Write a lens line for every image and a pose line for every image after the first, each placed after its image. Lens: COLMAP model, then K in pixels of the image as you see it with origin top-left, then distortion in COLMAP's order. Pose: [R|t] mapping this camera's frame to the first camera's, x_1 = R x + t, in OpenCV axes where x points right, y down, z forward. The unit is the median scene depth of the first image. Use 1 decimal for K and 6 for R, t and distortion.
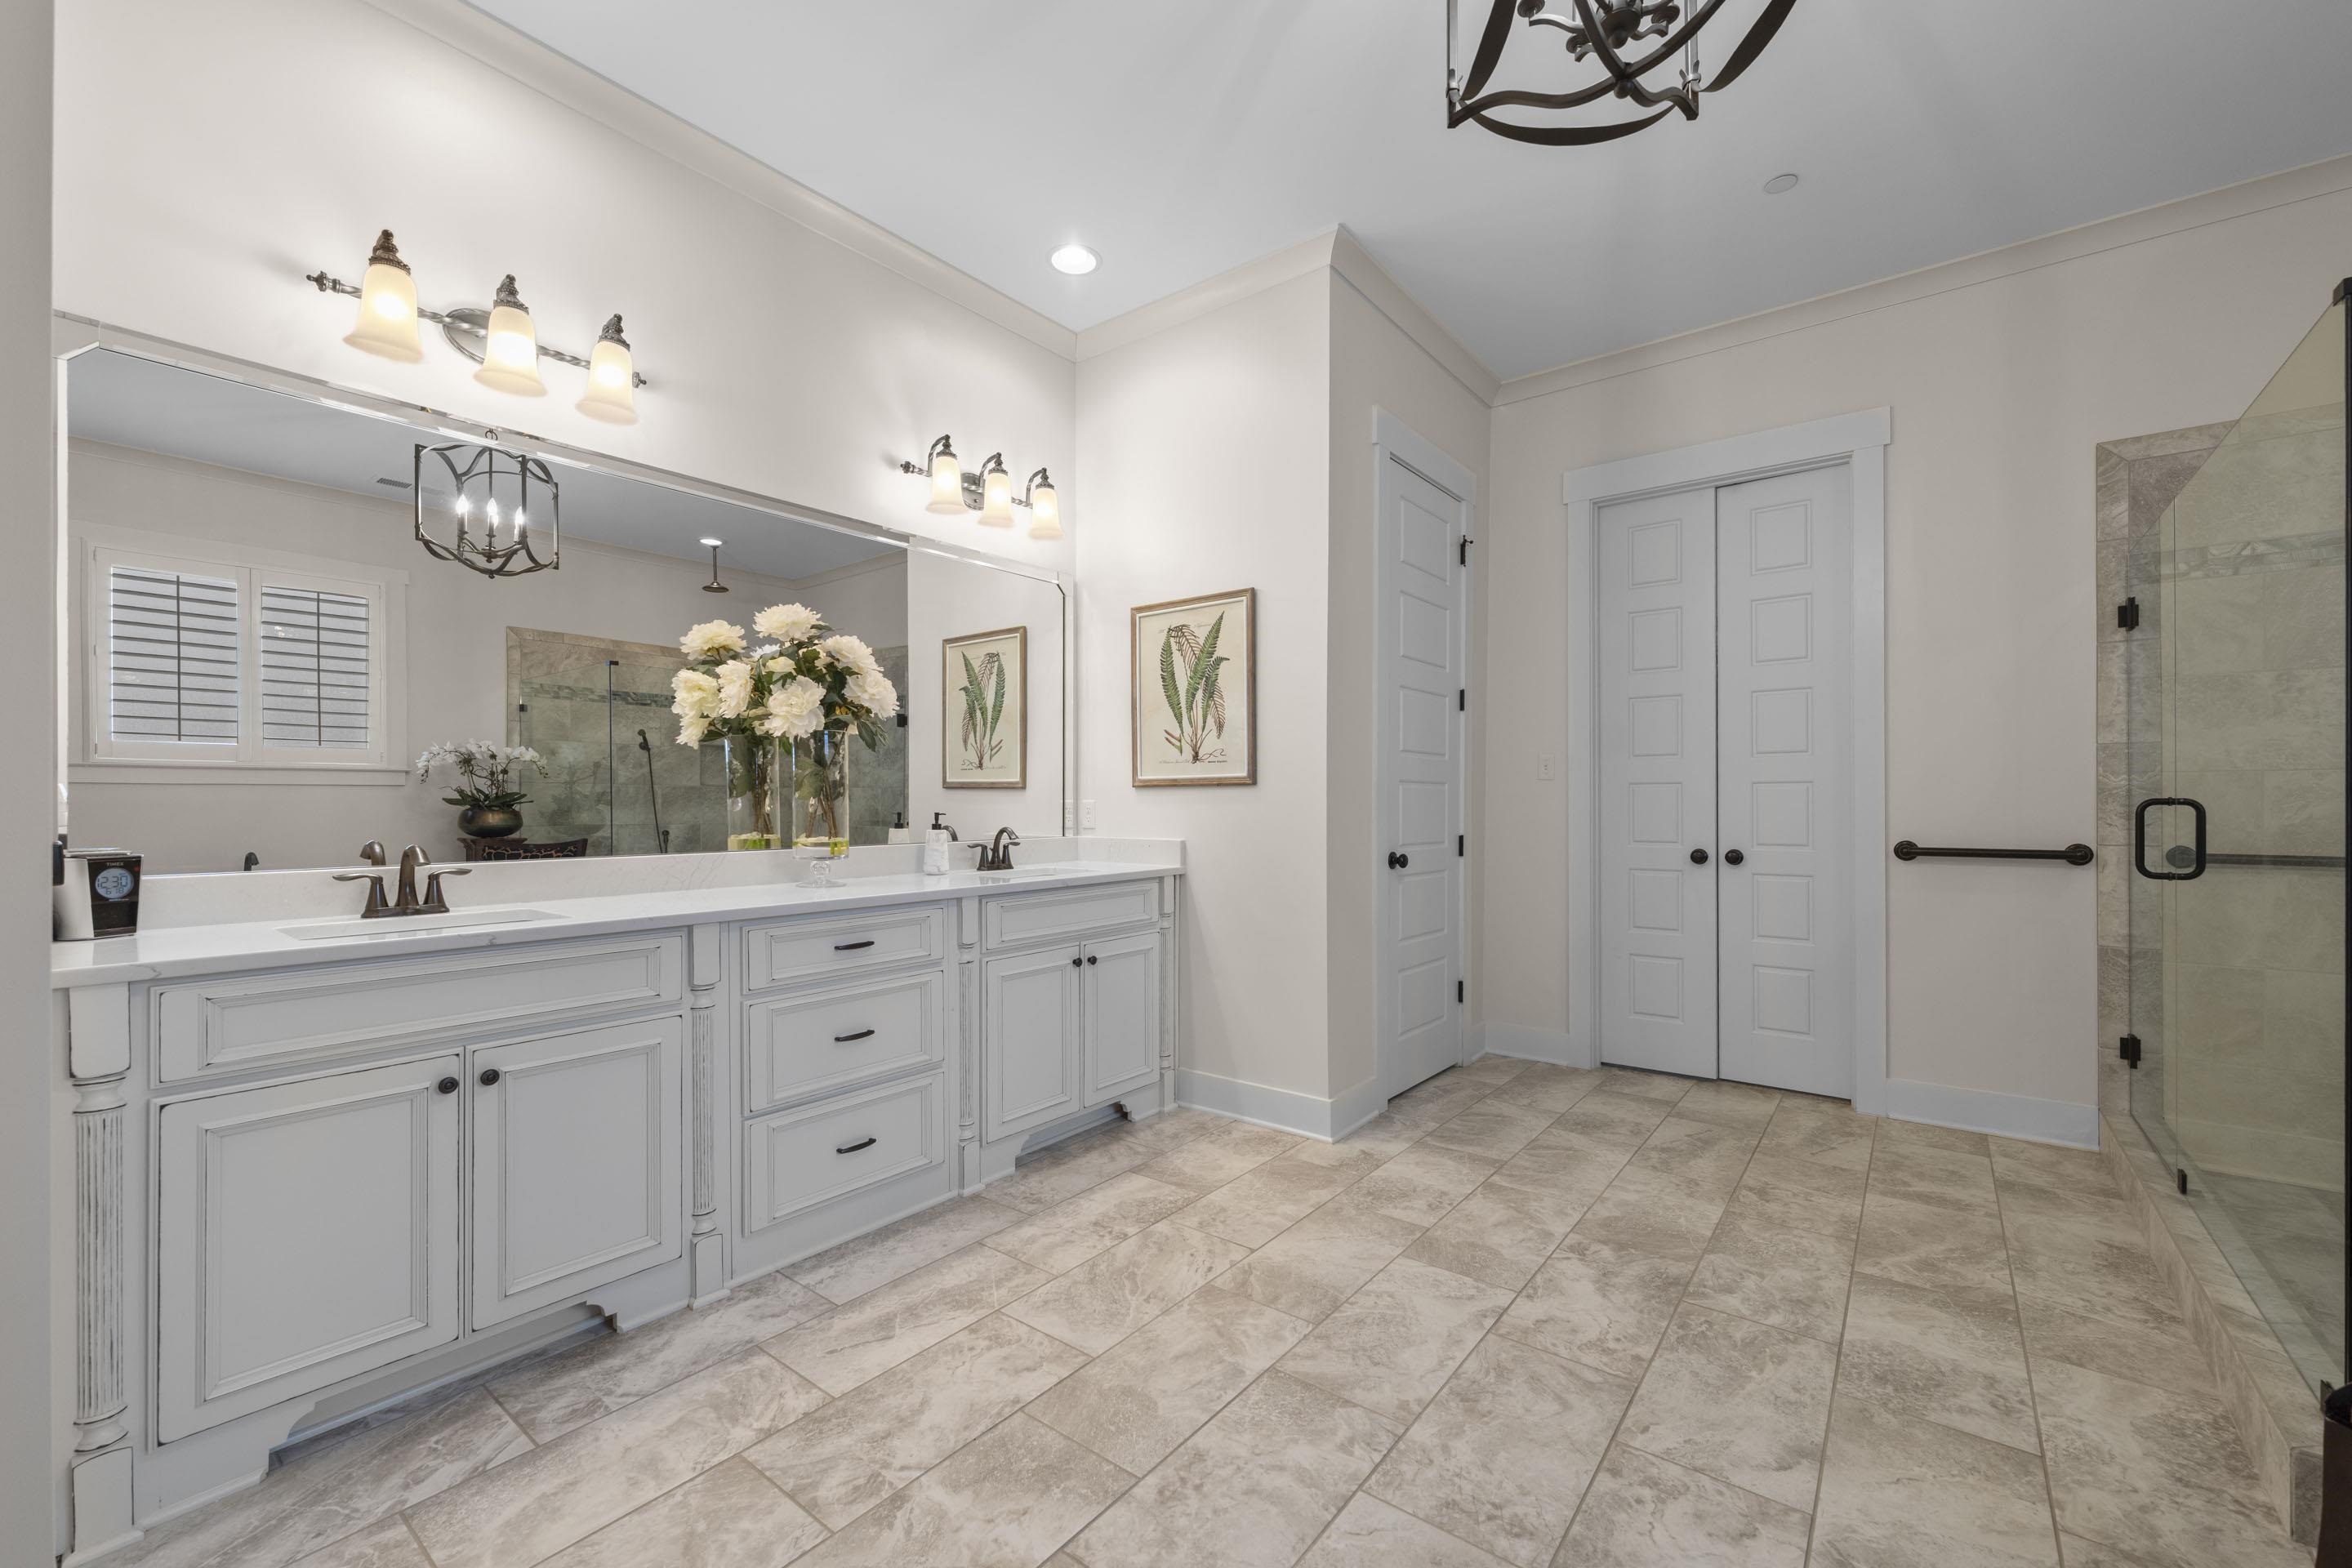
lens RADIAL K [[961.1, 0, 1177.8], [0, 961.1, 791.3], [0, 0, 1]] dist [0.000621, -0.000078]
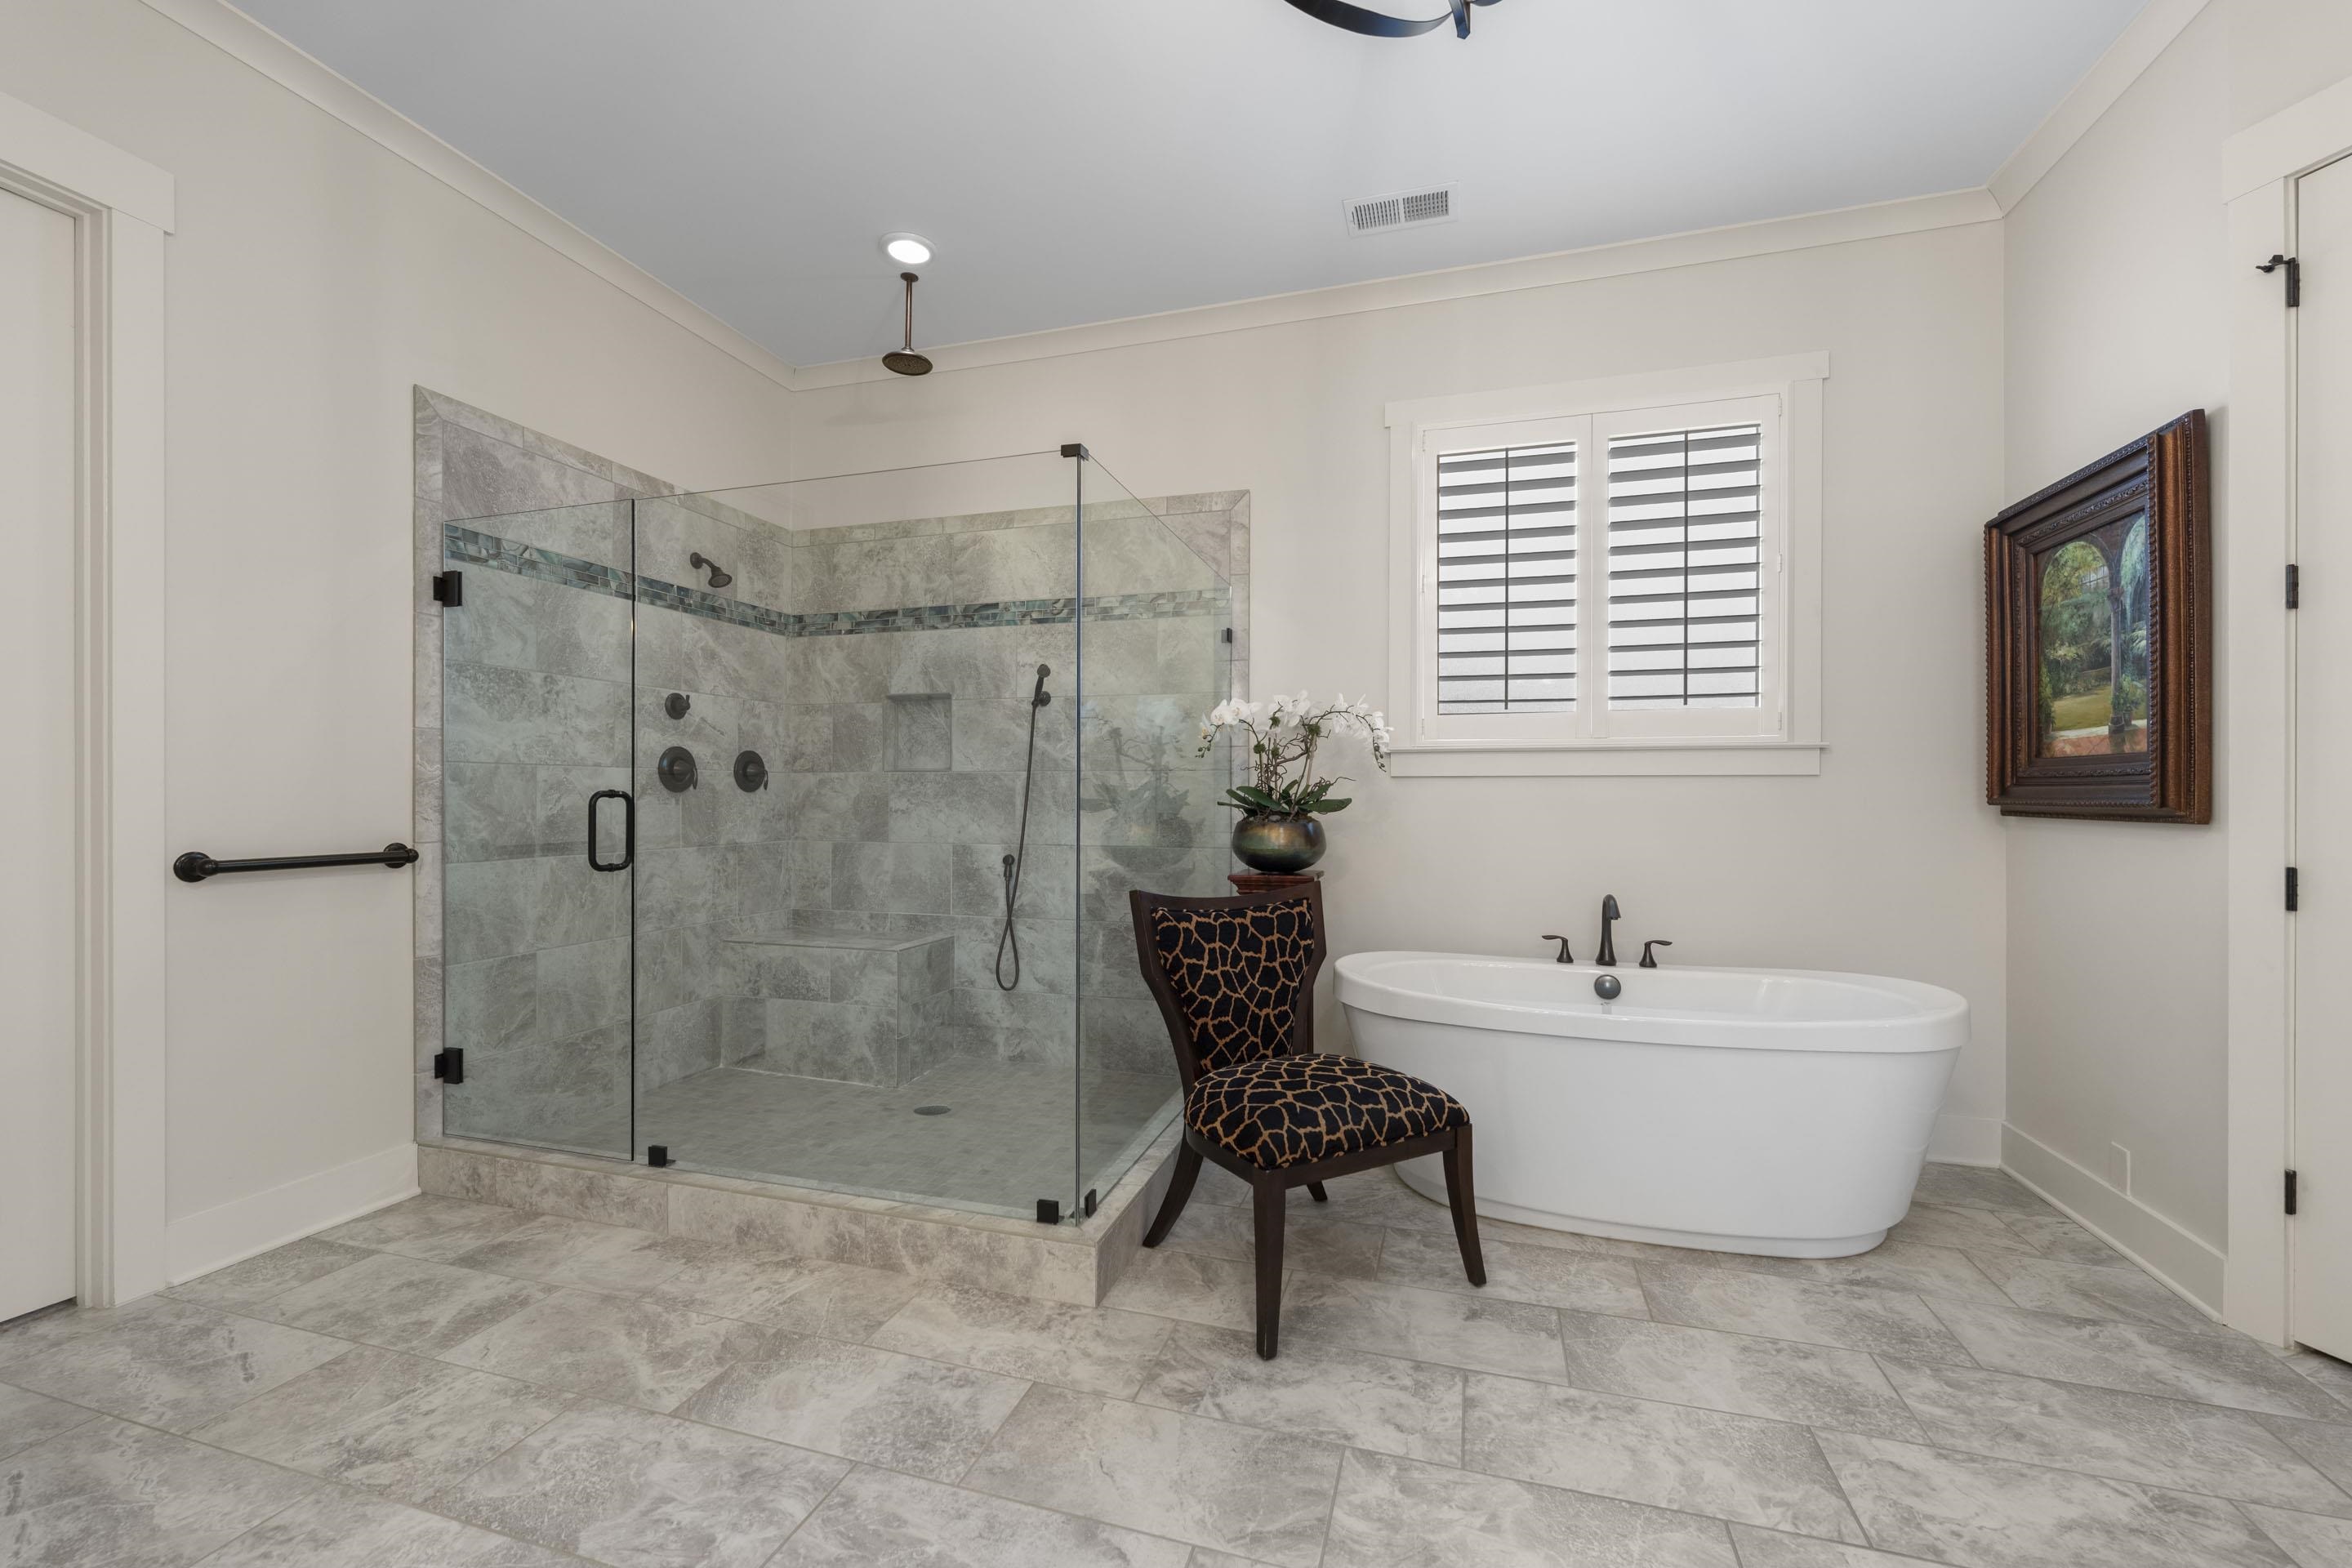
lens RADIAL K [[961.1, 0, 1177.8], [0, 961.1, 791.3], [0, 0, 1]] dist [0.000621, -0.000078]
pose [[-0.358028, 0.004636, 0.933699, -0.115076], [-0.012667, 0.999872, -0.009821, 0.009113], [-0.933625, -0.015344, -0.357923, 0.706071]]
